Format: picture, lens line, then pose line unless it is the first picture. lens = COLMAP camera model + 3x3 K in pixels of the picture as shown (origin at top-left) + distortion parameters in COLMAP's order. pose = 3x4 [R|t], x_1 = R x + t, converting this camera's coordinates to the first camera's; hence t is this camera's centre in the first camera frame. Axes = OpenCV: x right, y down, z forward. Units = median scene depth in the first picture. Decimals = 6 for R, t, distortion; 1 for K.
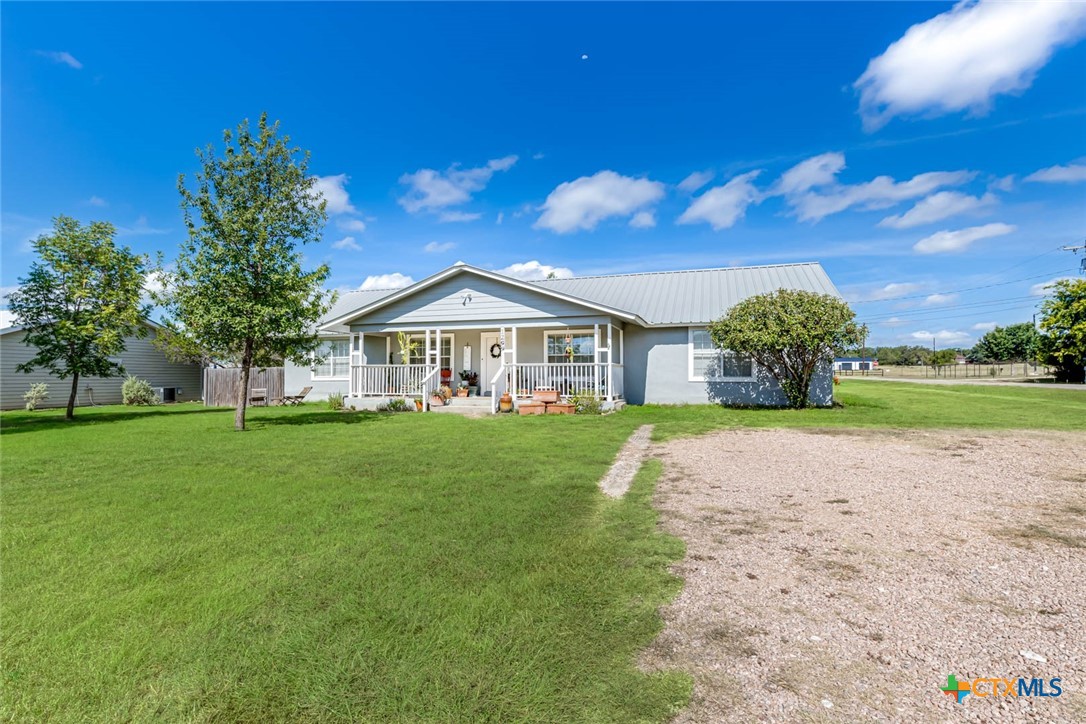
lens RADIAL K [[572.8, 0, 544.0], [0, 572.8, 363.1], [0, 0, 1]] dist [0.000050, 0.000041]
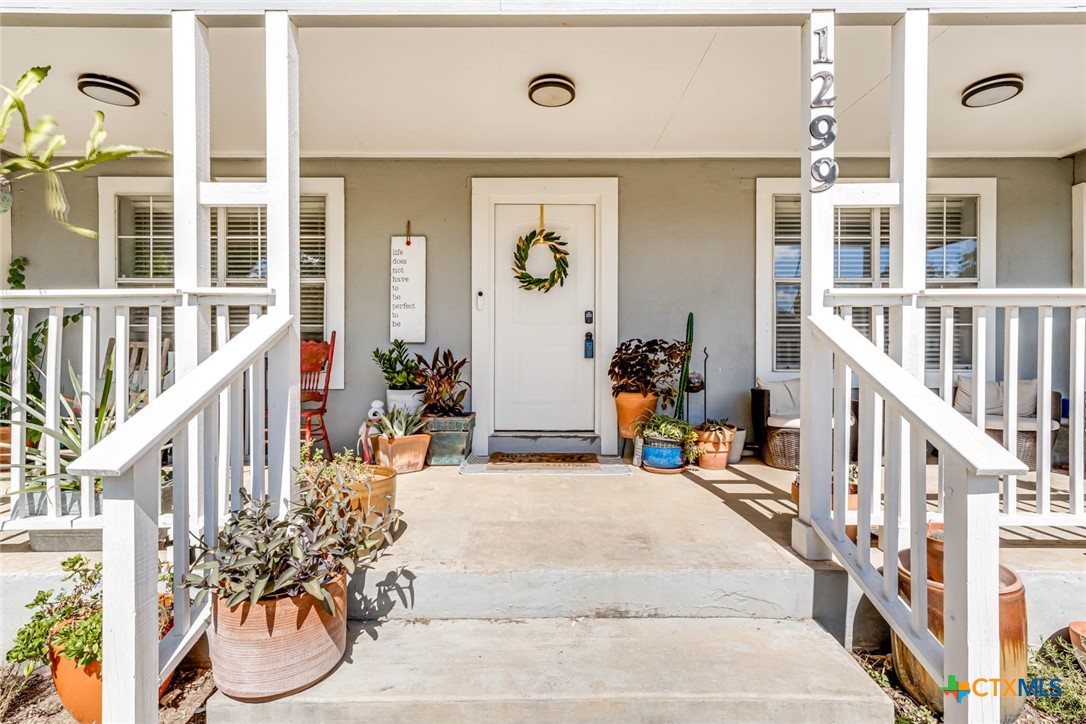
lens RADIAL K [[572.8, 0, 540.9], [0, 572.8, 361.2], [0, 0, 1]] dist [0.000050, 0.000041]
pose [[0.960760, 0.000682, 0.277381, -0.147954], [-0.009988, 0.999434, 0.032137, 0.012327], [-0.277202, -0.033646, 0.960222, 0.774320]]
